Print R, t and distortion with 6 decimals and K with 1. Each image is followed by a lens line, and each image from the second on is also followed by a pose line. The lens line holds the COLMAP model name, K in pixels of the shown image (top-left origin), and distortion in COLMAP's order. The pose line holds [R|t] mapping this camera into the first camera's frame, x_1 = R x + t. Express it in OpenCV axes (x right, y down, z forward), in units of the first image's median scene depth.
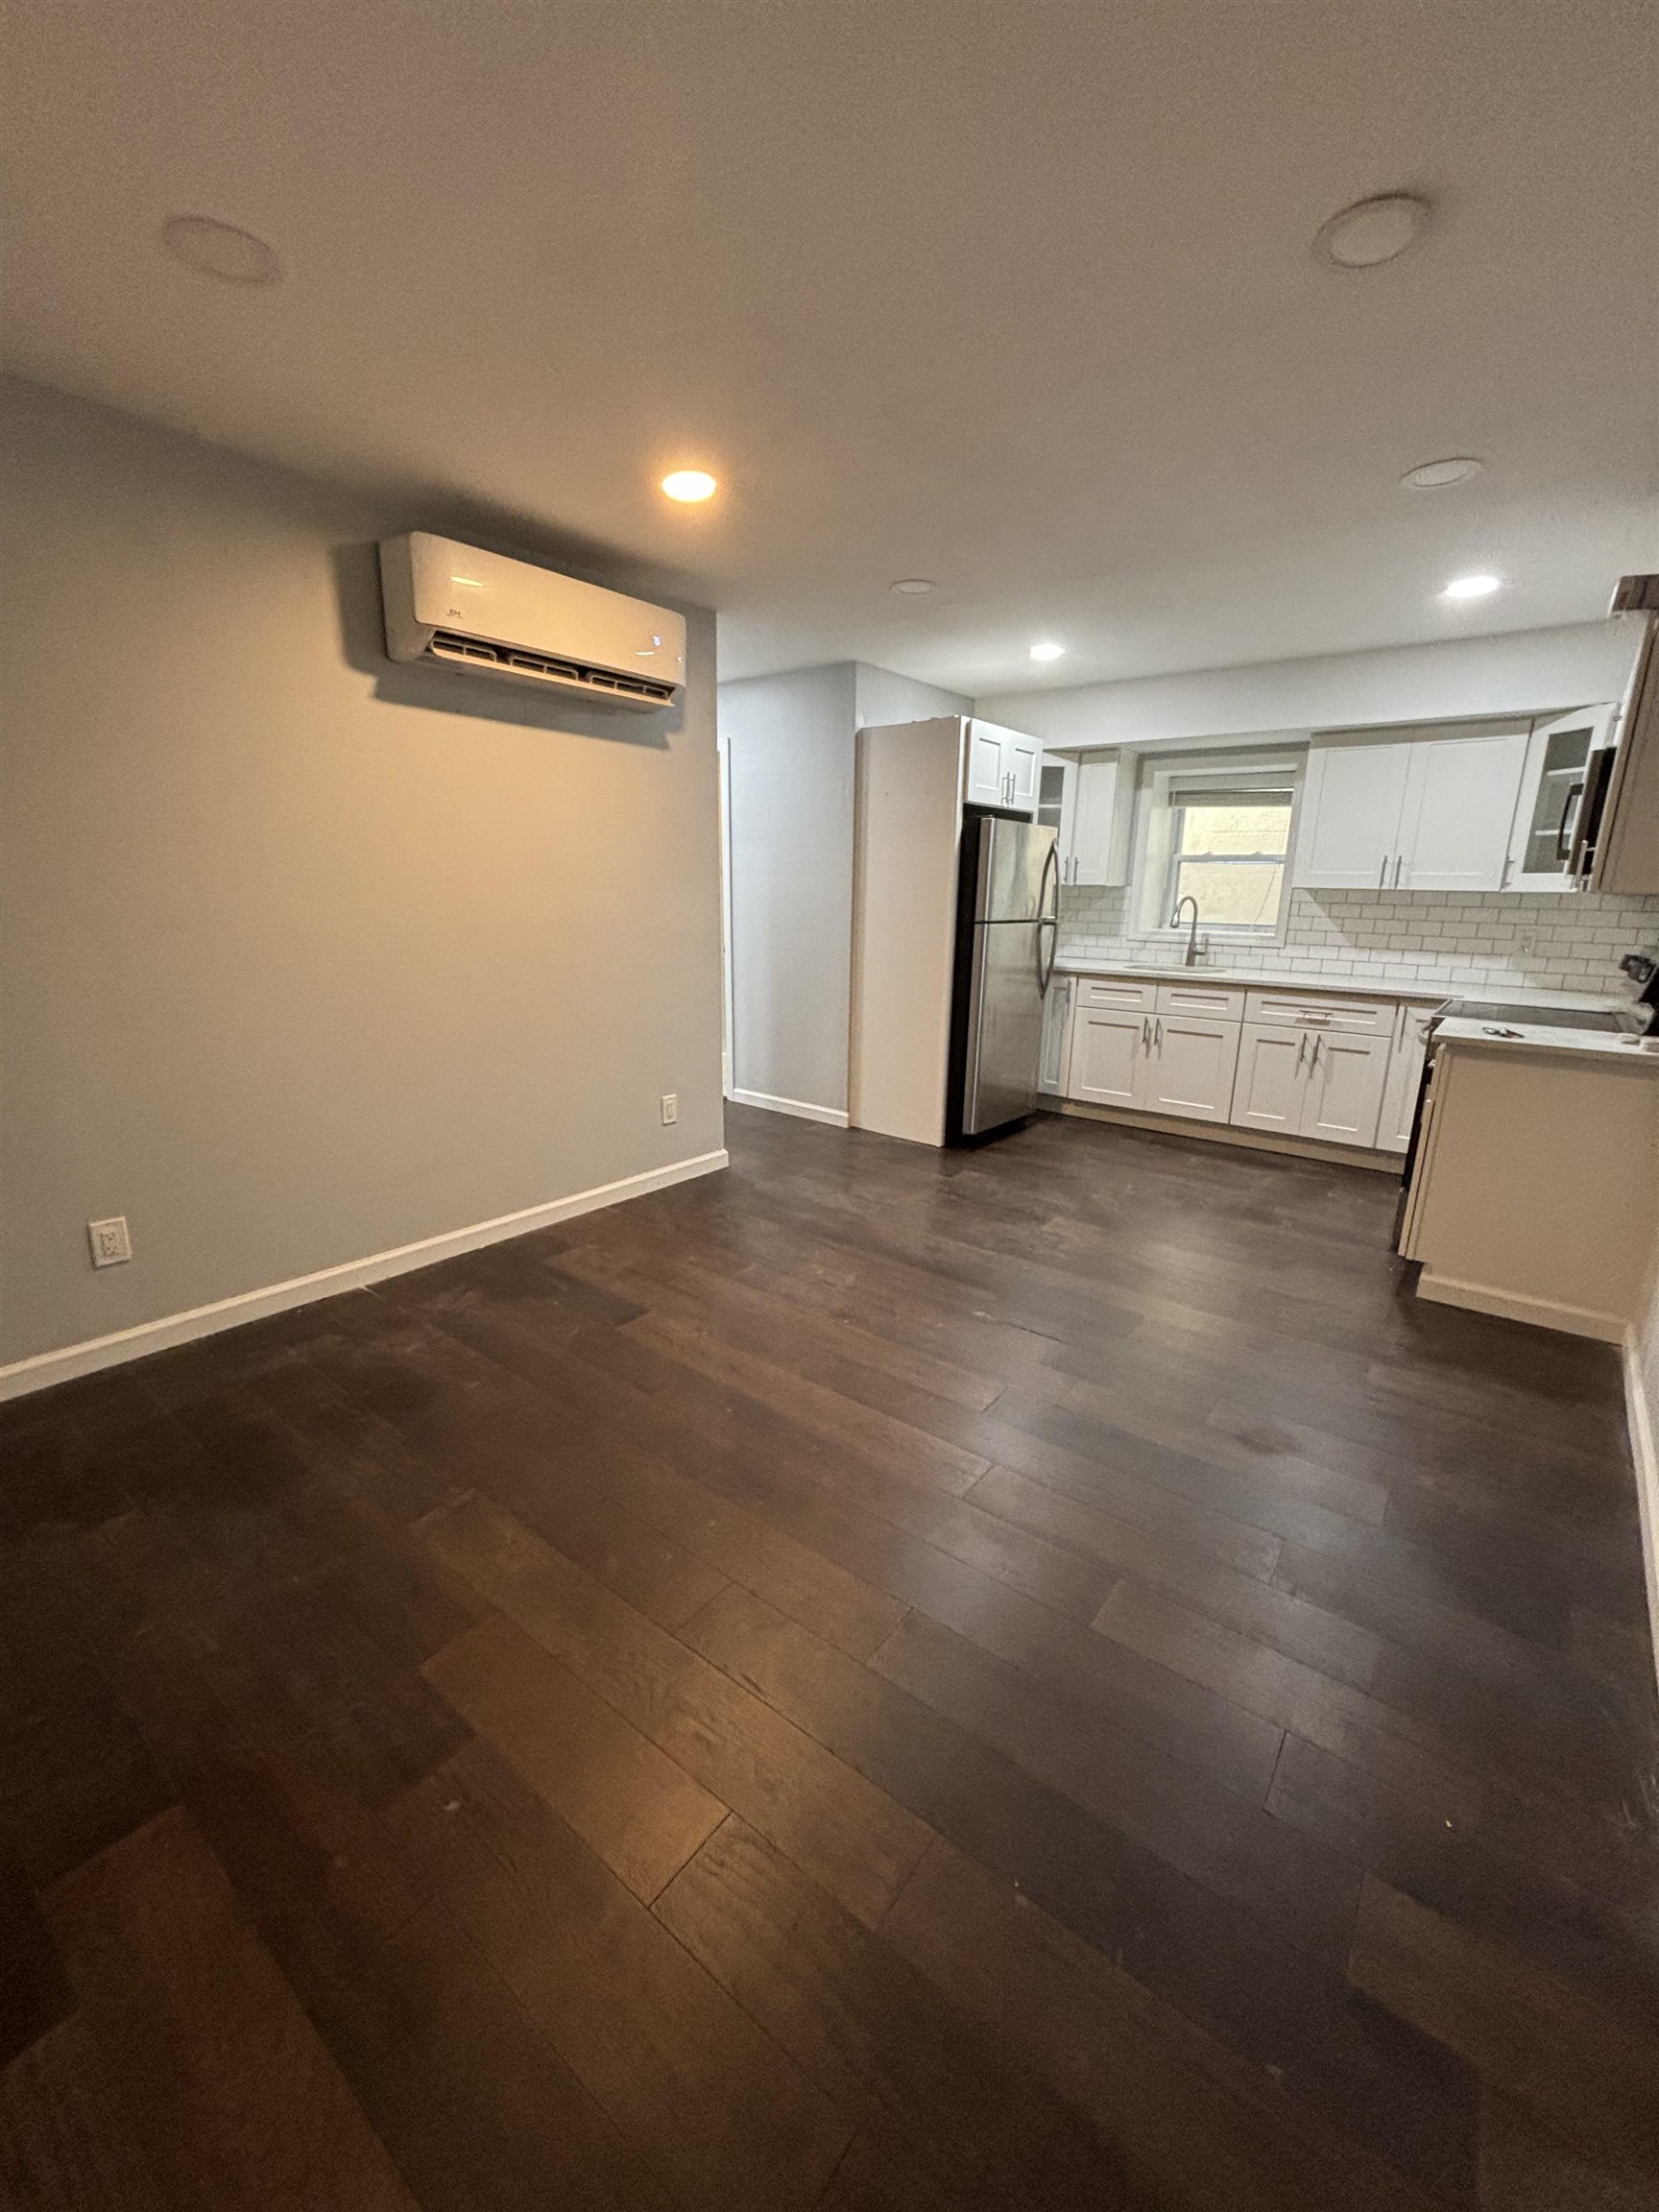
lens RADIAL K [[883.6, 0, 818.0], [0, 883.6, 1110.8], [0, 0, 1]] dist [0.000232, -0.000197]
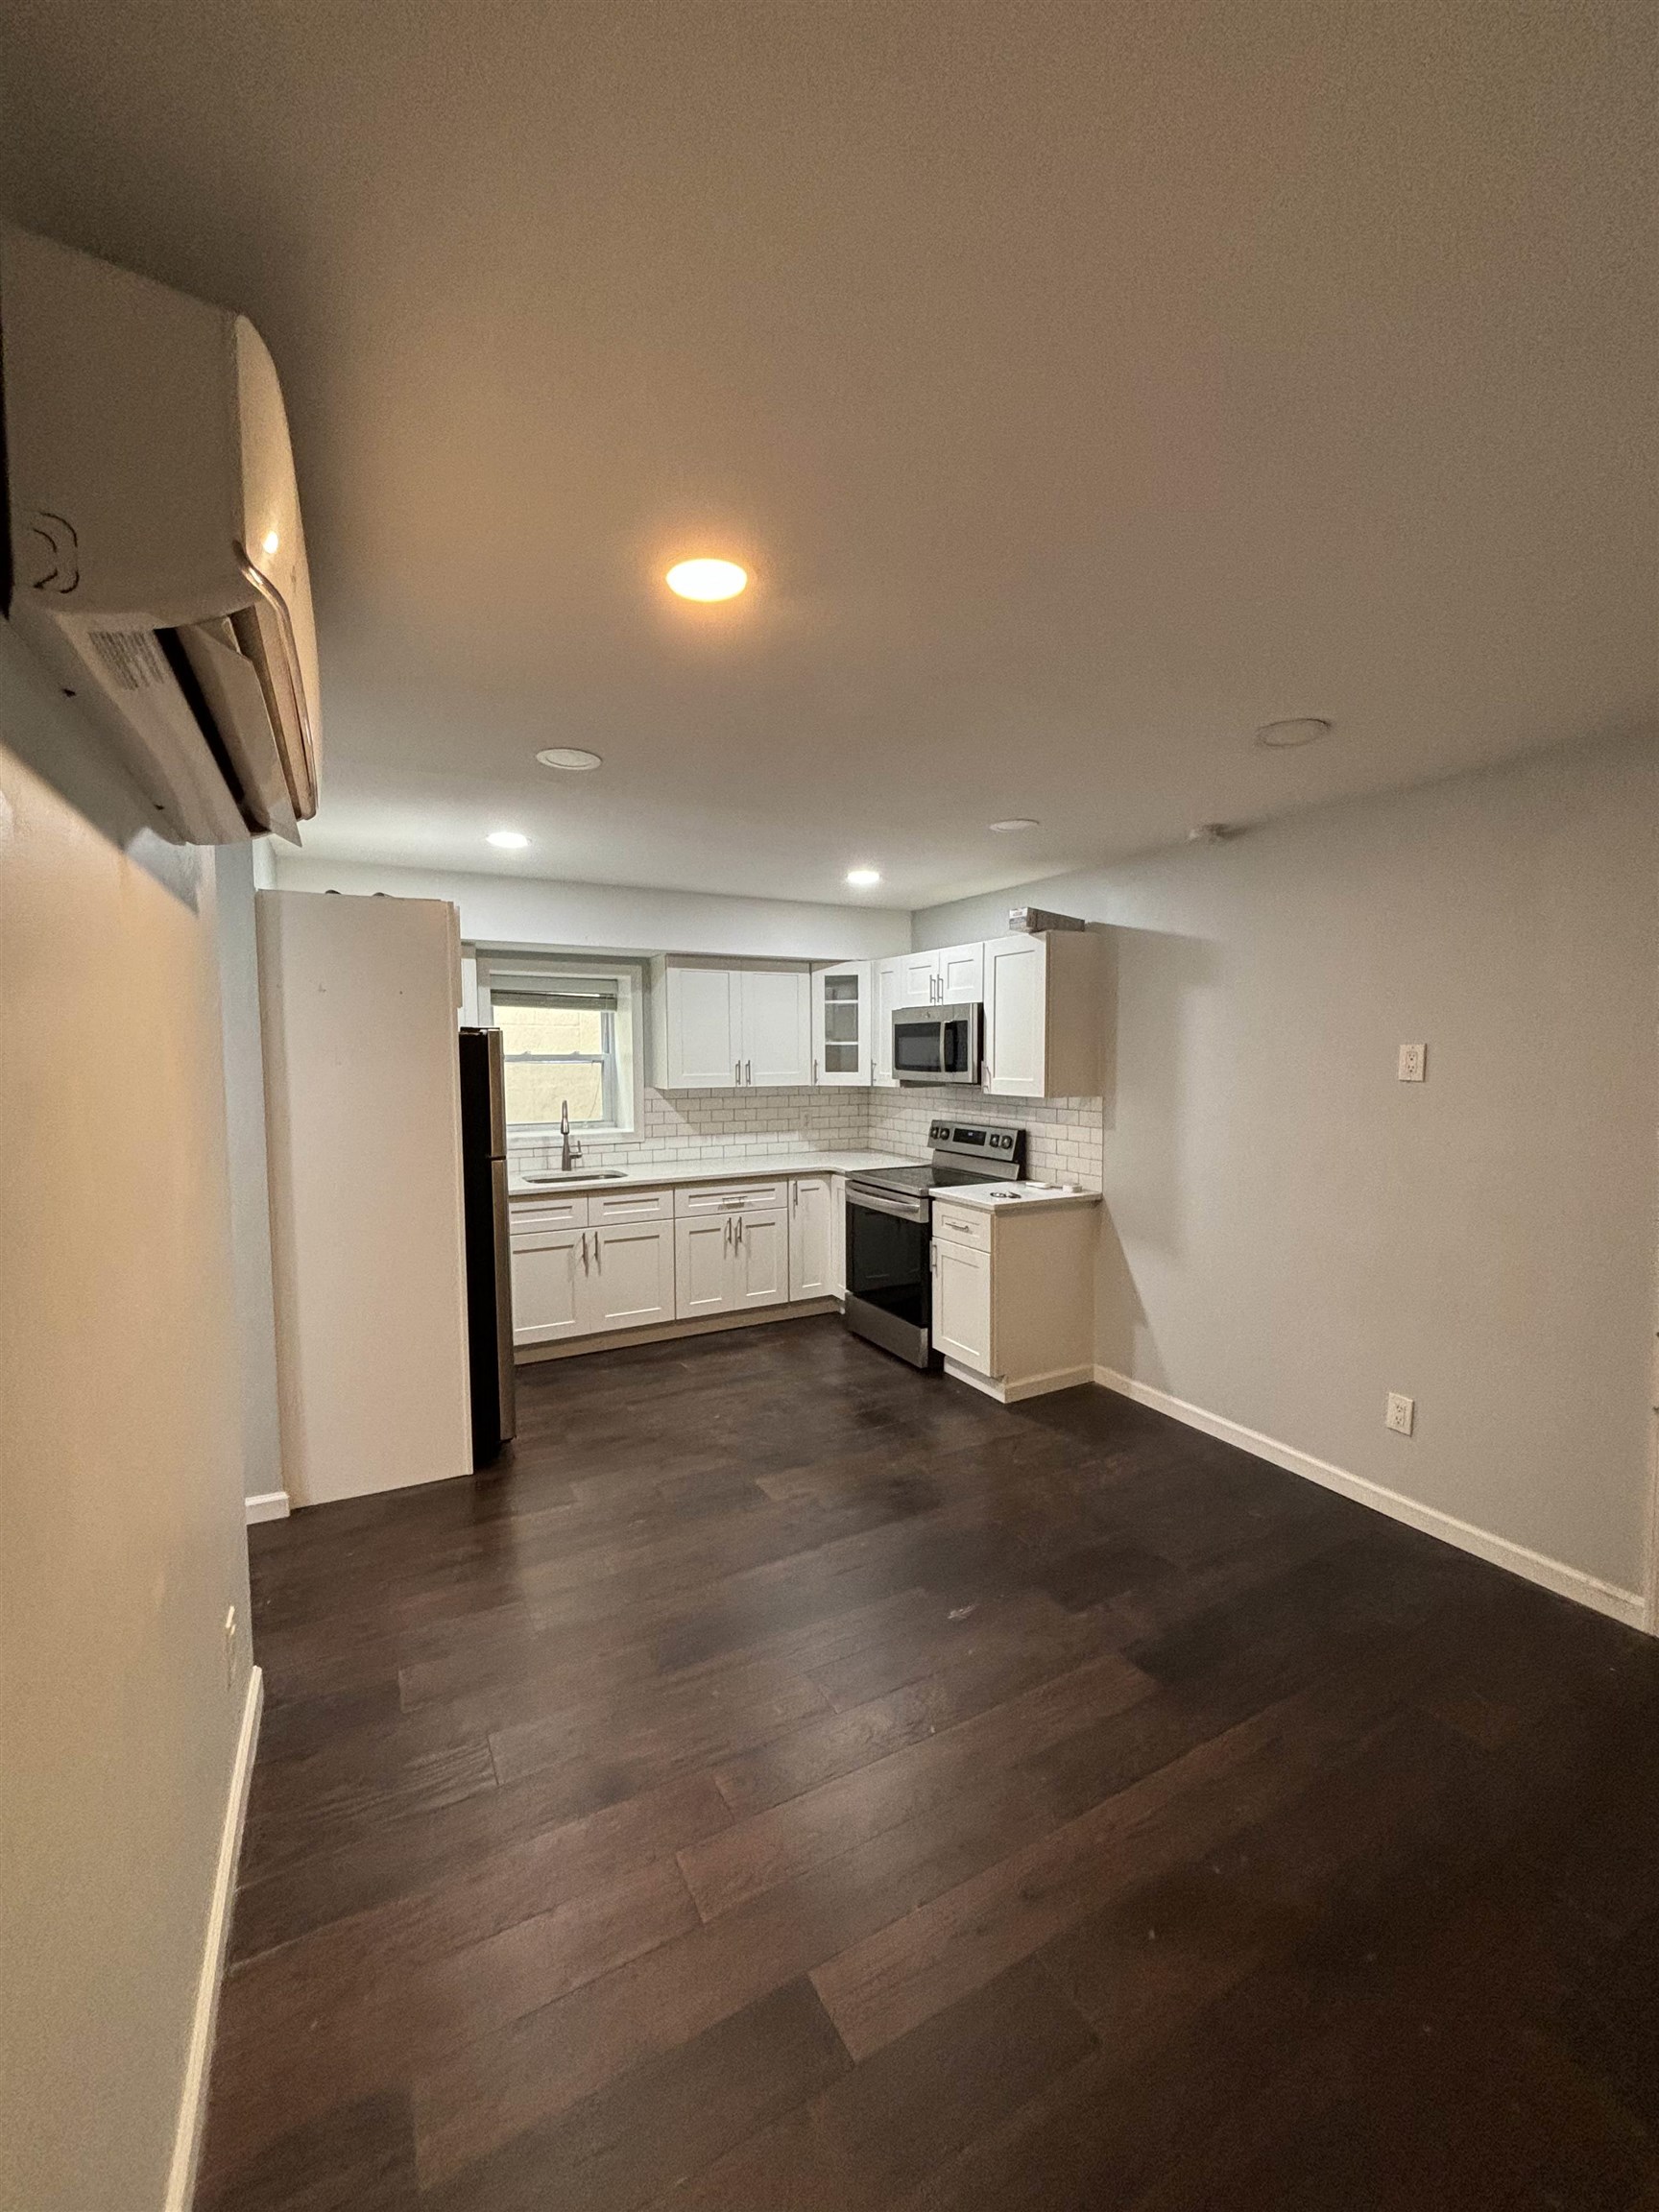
lens RADIAL K [[883.6, 0, 818.0], [0, 883.6, 1110.8], [0, 0, 1]] dist [0.000232, -0.000197]
pose [[0.392367, -0.083189, 0.916039, -0.373303], [0.240575, 0.970516, -0.014909, -0.161394], [-0.887790, 0.226226, 0.400812, 0.400320]]
